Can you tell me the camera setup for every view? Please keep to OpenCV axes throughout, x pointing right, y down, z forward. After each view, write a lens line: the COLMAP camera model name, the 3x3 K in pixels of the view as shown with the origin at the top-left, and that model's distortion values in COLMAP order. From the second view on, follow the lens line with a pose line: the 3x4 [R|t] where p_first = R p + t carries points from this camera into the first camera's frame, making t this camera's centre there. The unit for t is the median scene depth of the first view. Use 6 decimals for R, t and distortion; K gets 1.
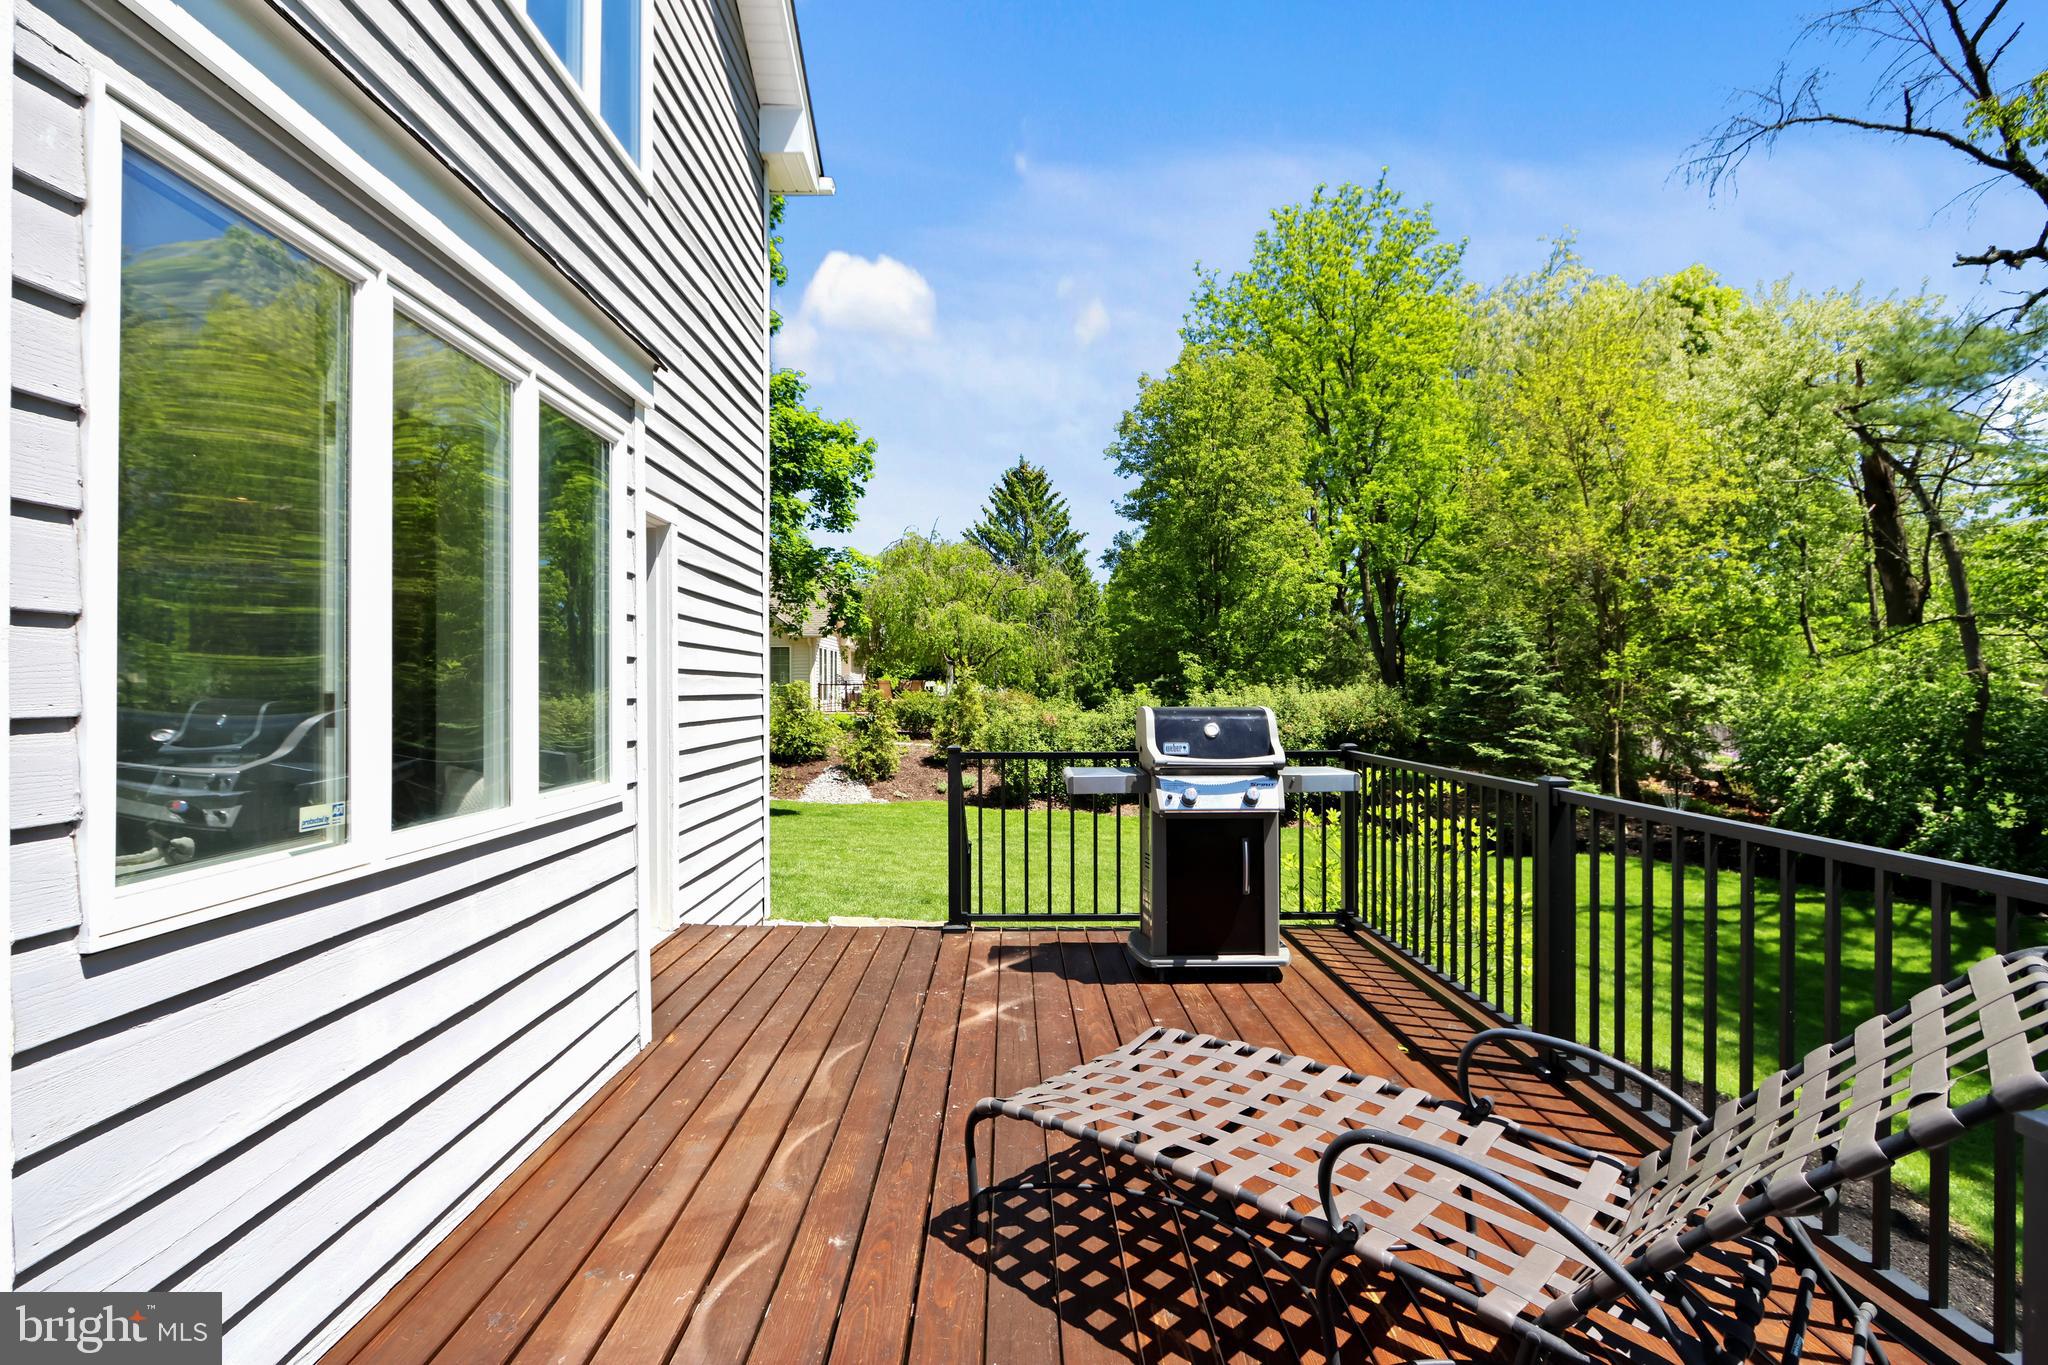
lens RADIAL K [[962.0, 0, 1017.9], [0, 962.0, 683.9], [0, 0, 1]] dist [-0.003606, -0.000998]
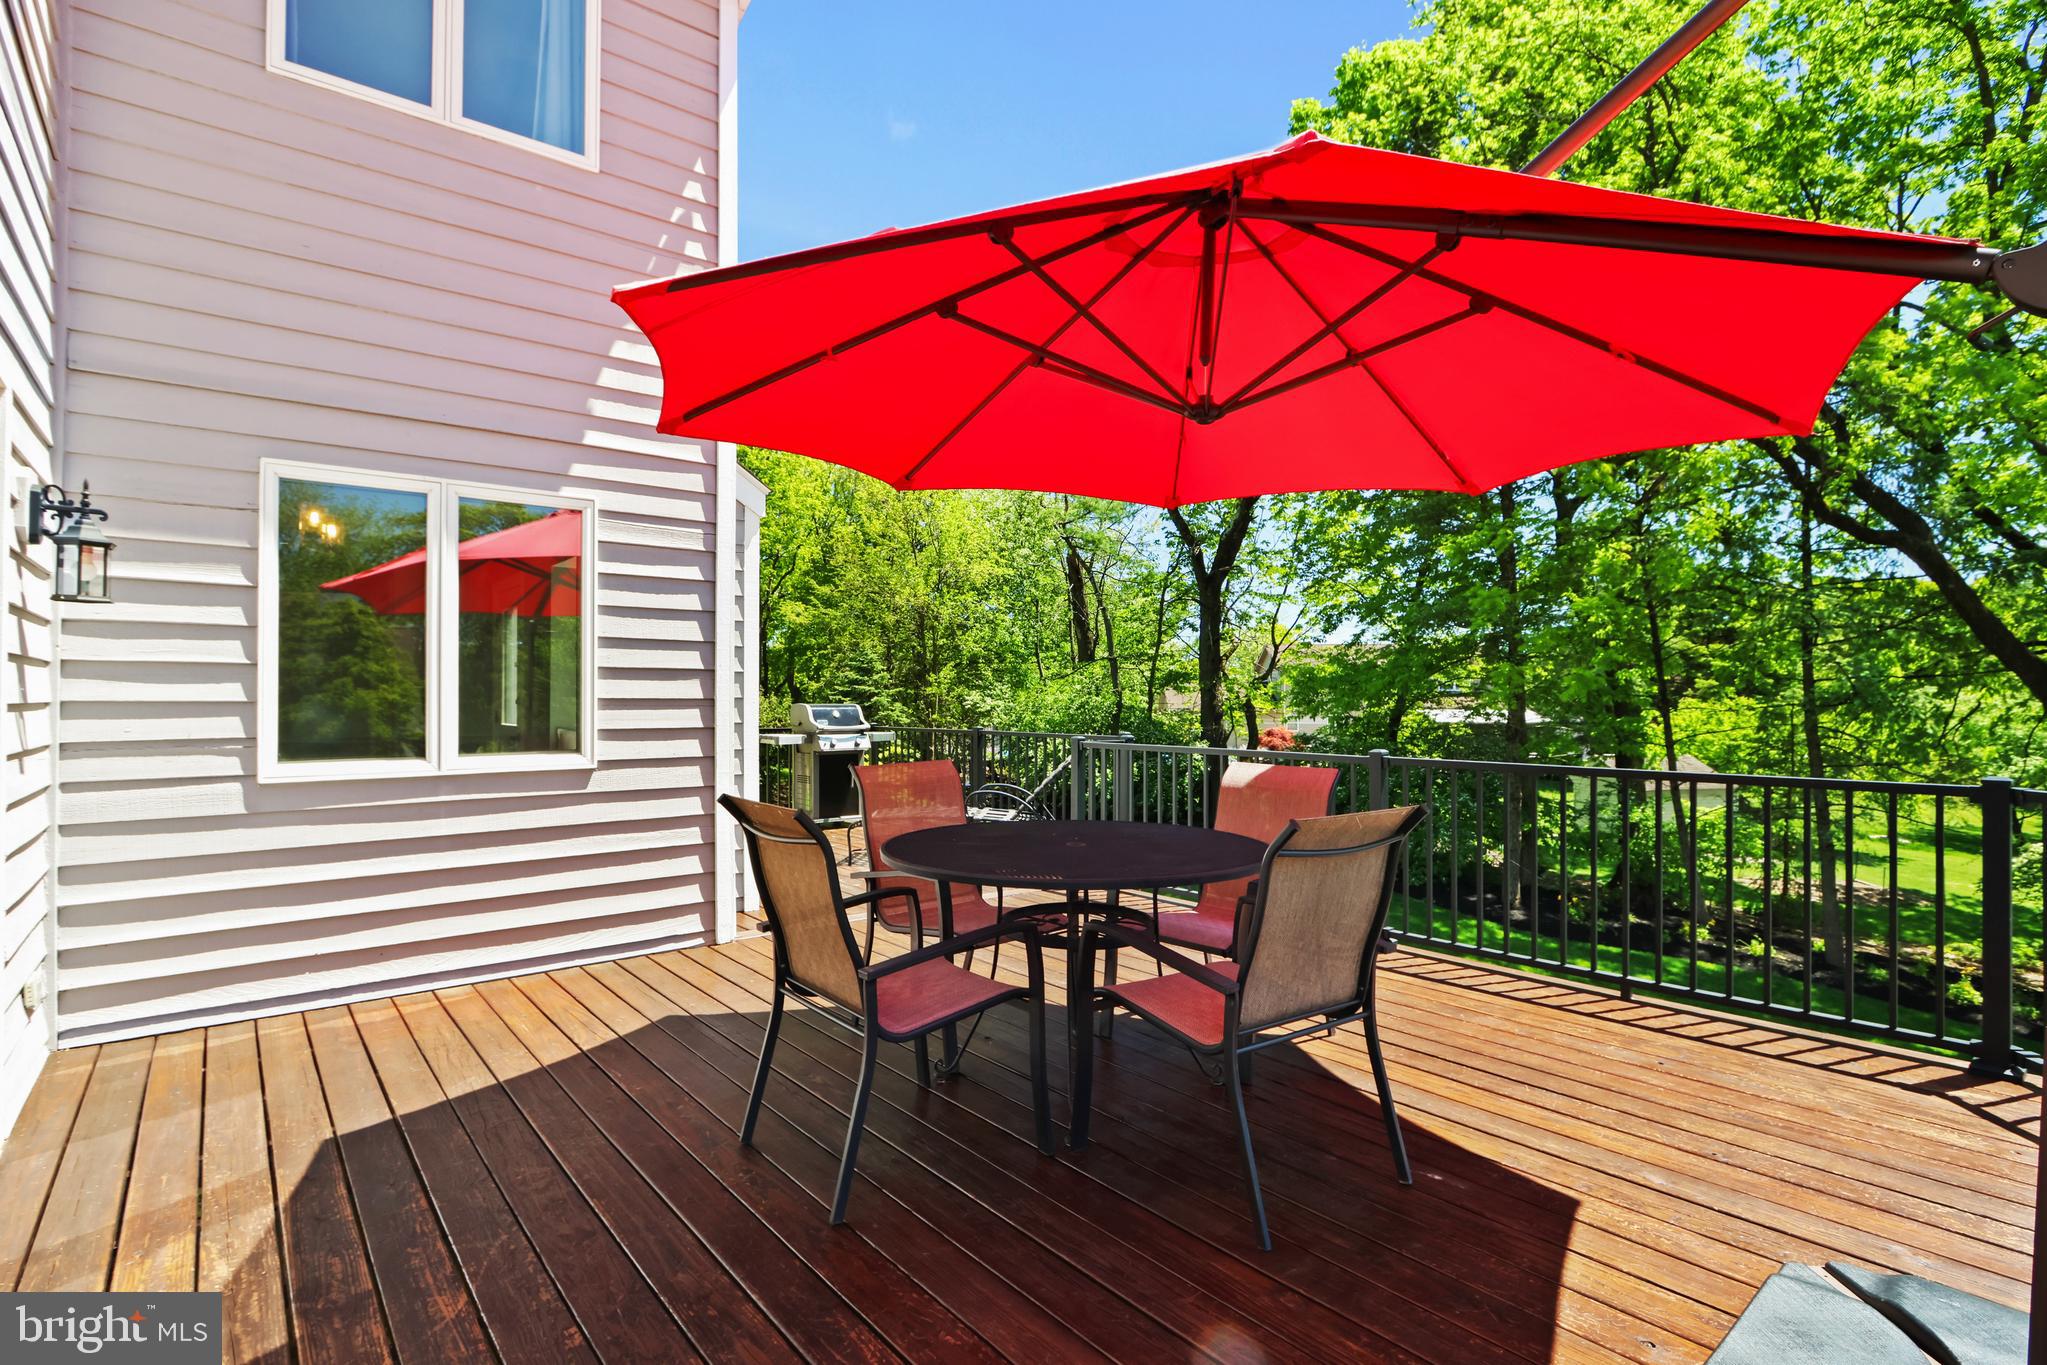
lens RADIAL K [[961.5, 0, 1024.0], [0, 961.5, 690.7], [0, 0, 1]] dist [-0.003606, -0.000998]
pose [[0.779503, 0.009289, 0.626329, -0.165418], [-0.005210, 0.999952, -0.008346, 0.002404], [-0.626377, 0.003243, 0.779514, -0.190598]]
